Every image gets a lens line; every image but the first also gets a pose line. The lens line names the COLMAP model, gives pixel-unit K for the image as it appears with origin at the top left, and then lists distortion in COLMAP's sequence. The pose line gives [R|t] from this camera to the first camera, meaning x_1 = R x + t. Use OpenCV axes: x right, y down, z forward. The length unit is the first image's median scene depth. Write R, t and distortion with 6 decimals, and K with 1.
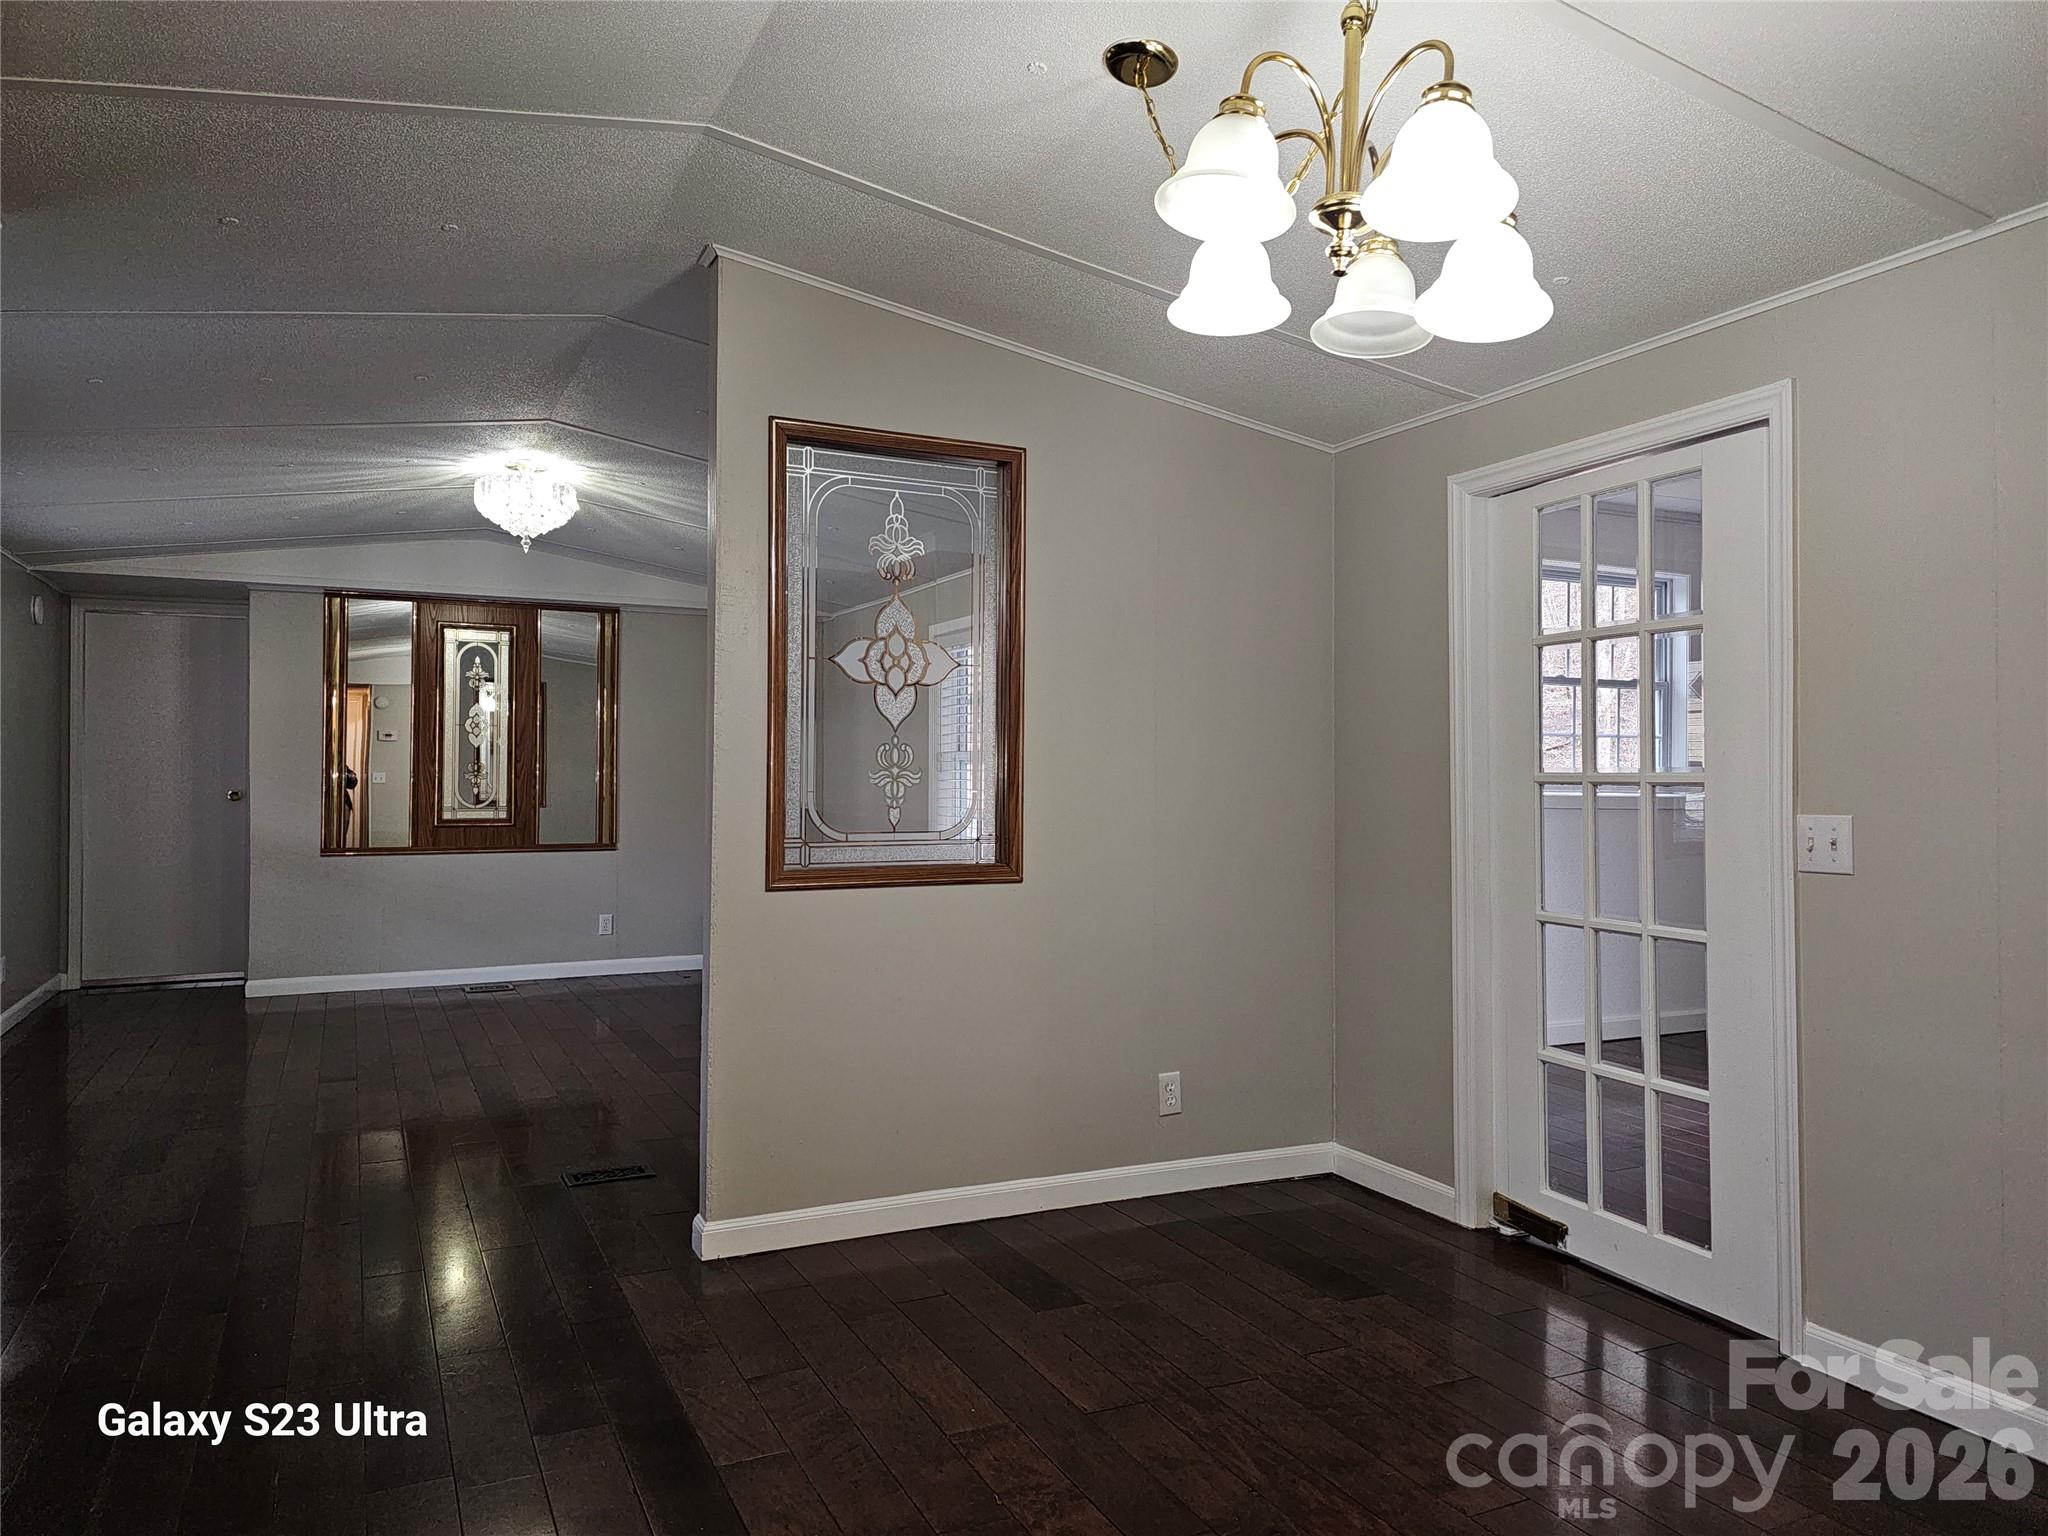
lens RADIAL K [[1425.4, 0, 1029.5], [0, 1425.4, 738.7], [0, 0, 1]] dist [0.103358, -0.121689]
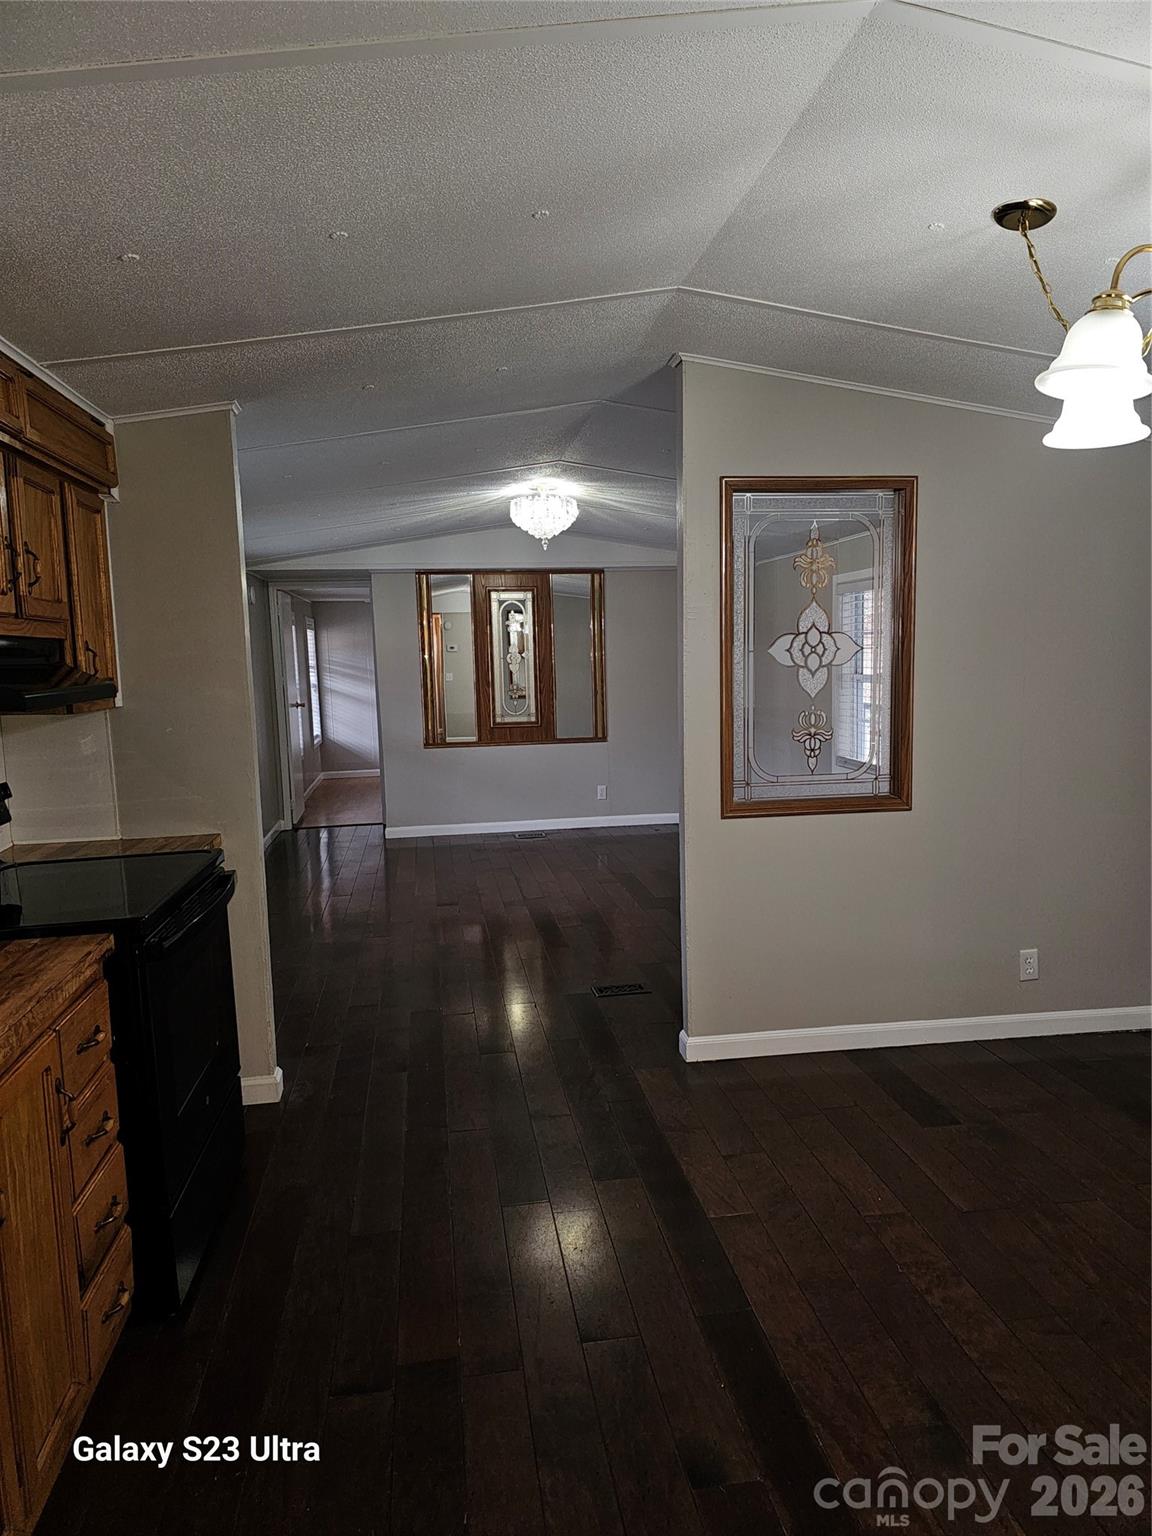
lens RADIAL K [[1069.0, 0, 576.0], [0, 1069.0, 768.0], [0, 0, 1]] dist [0.103358, -0.121689]
pose [[0.955842, 0.005911, -0.293821, -0.007589], [0.035211, 0.990292, 0.134468, -0.079133], [0.291764, -0.138876, 0.946355, -0.041272]]
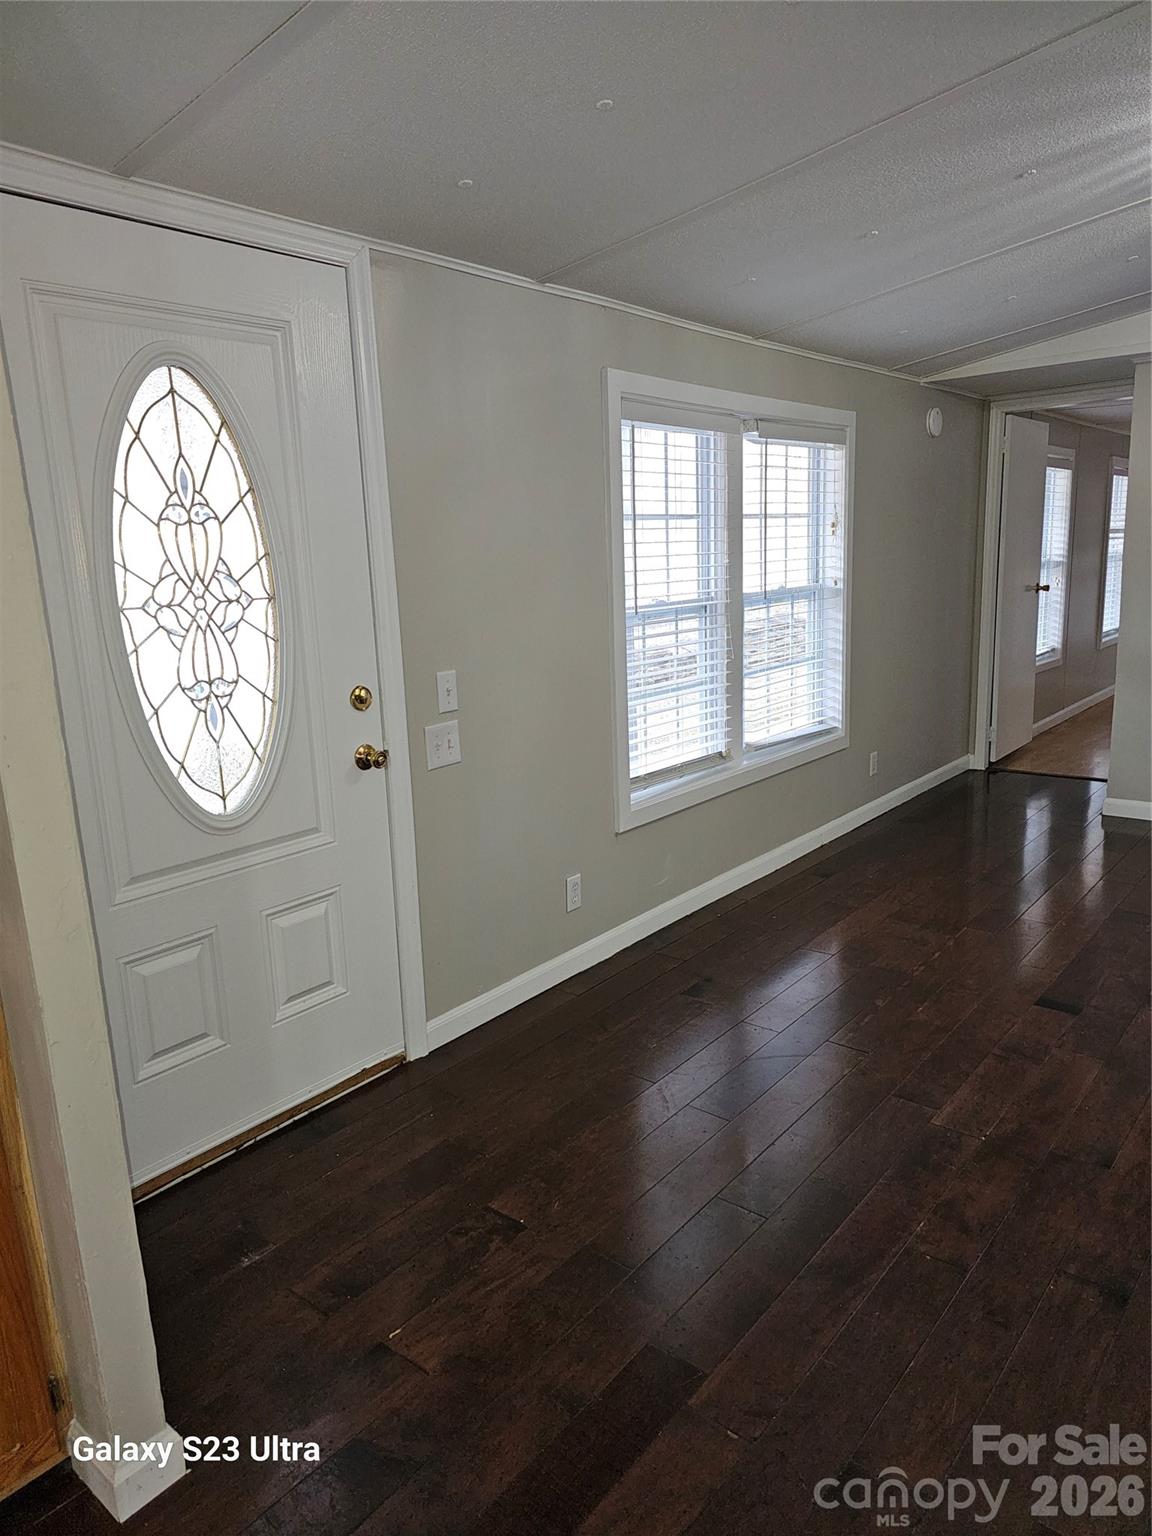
lens RADIAL K [[1017.6, 0, 583.0], [0, 1017.6, 759.9], [0, 0, 1]] dist [0.060637, -0.060300]
pose [[0.422959, 0.172464, -0.889585, -0.150761], [0.059097, 0.974381, 0.217001, -0.043923], [0.904220, -0.144354, 0.401931, 0.732619]]
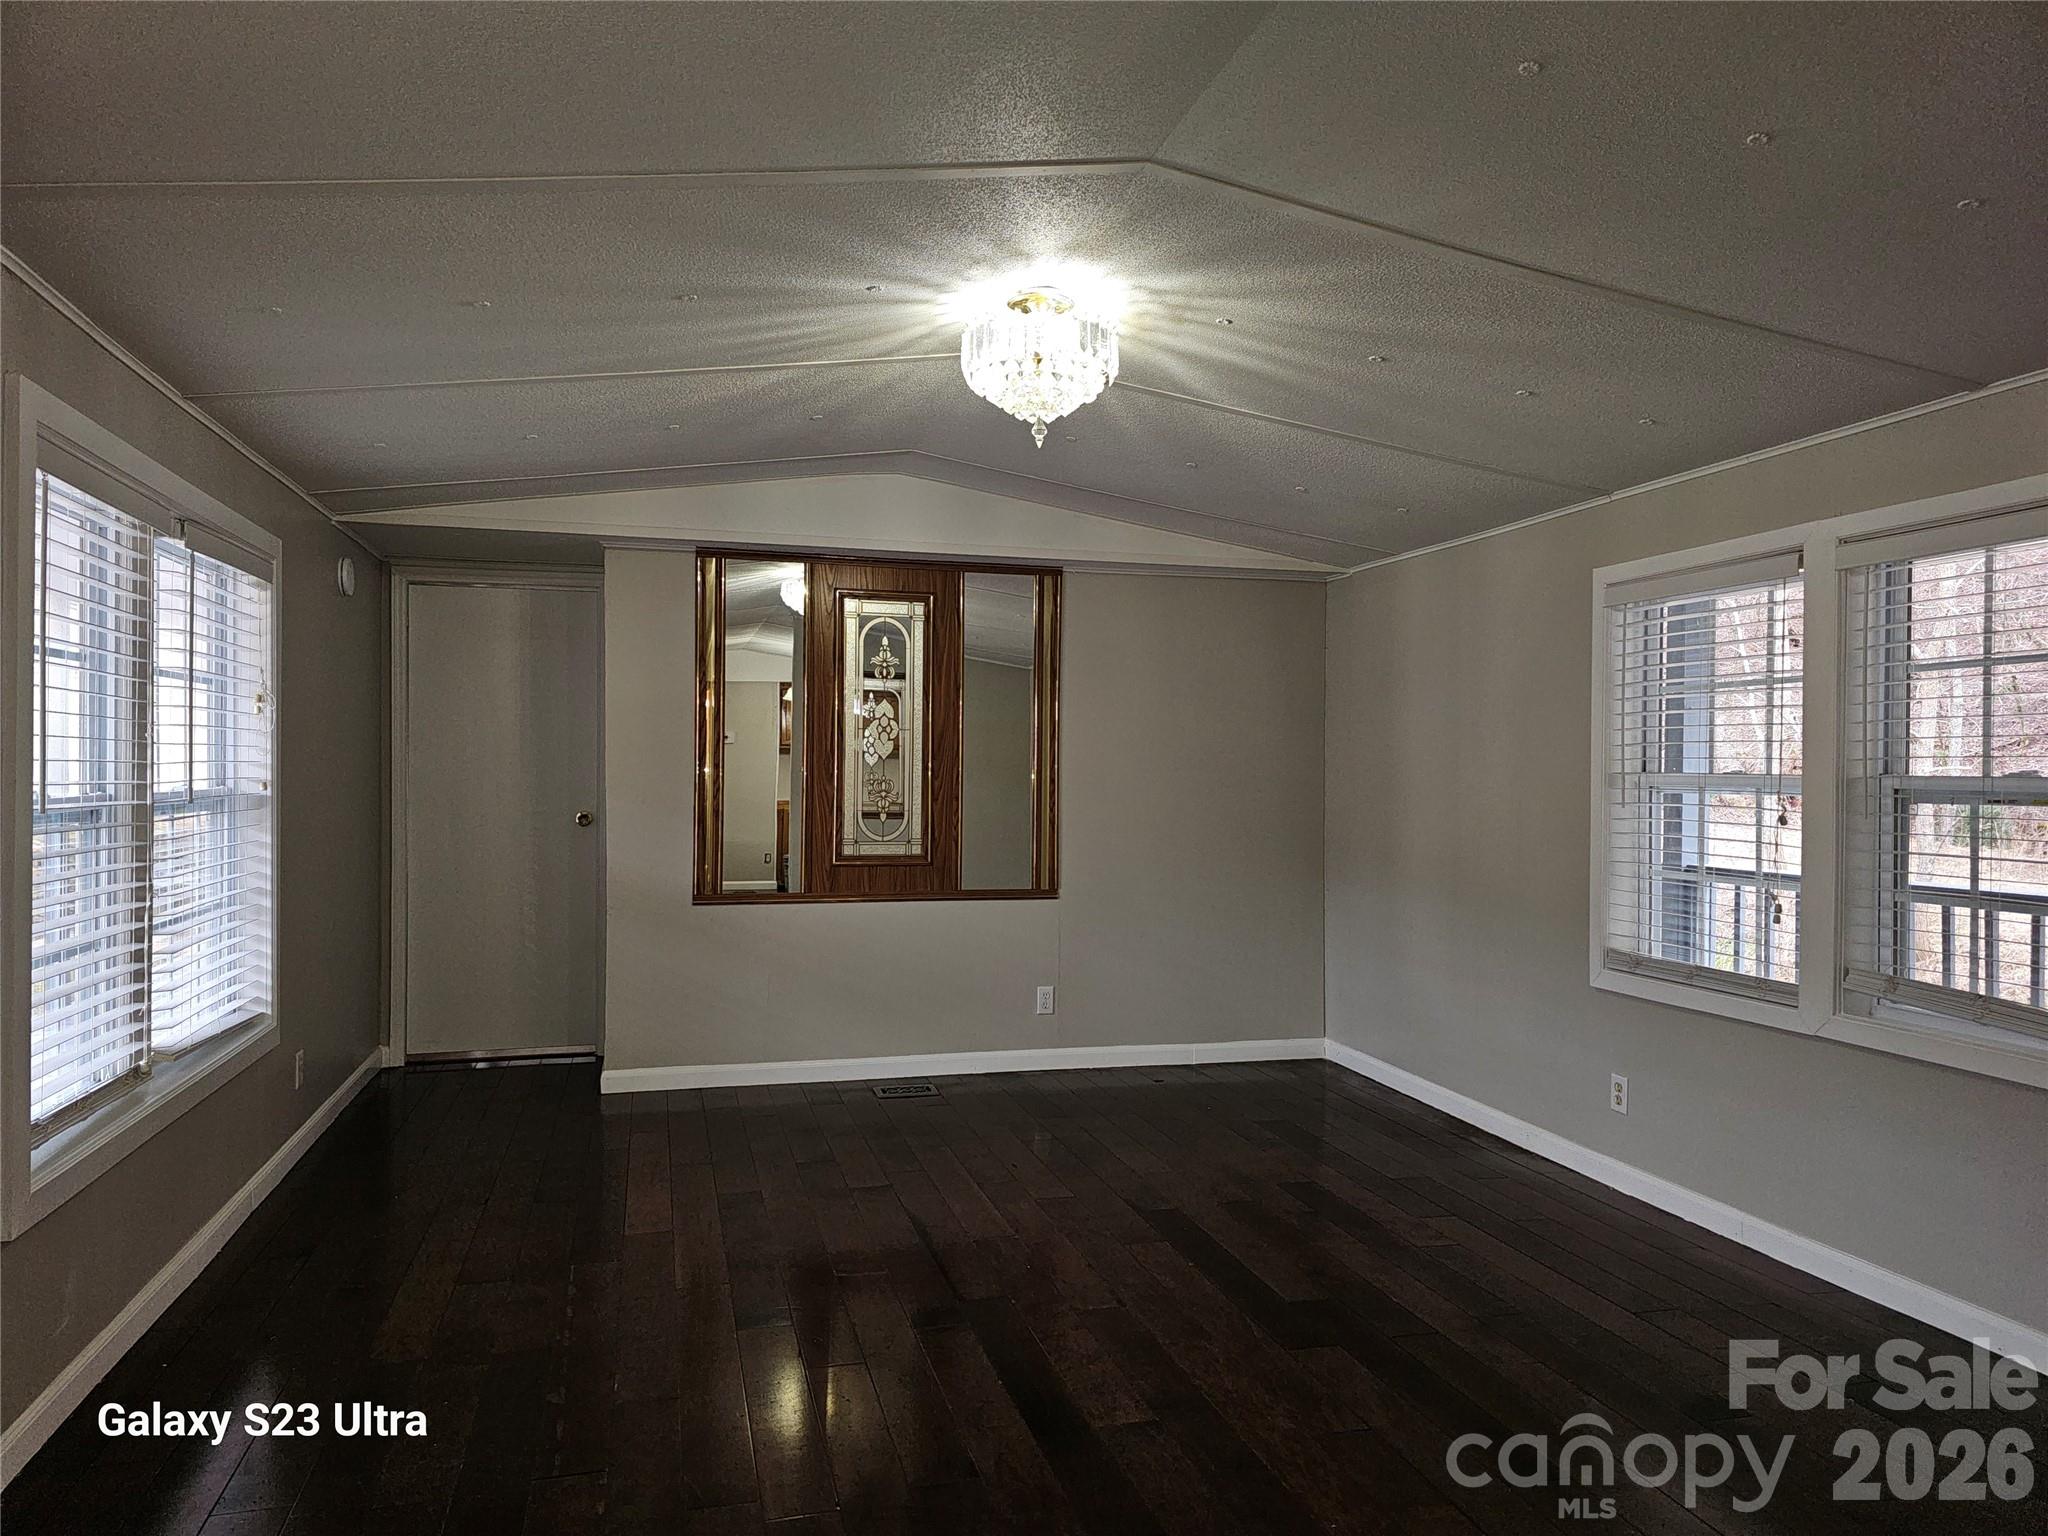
lens RADIAL K [[1356.7, 0, 1024.0], [0, 1356.7, 768.0], [0, 0, 1]] dist [0.060637, -0.060300]
pose [[0.984843, 0.005795, -0.173354, -0.356393], [-0.001495, 0.999688, 0.024922, -0.012734], [0.173444, -0.024285, 0.984544, 0.605749]]
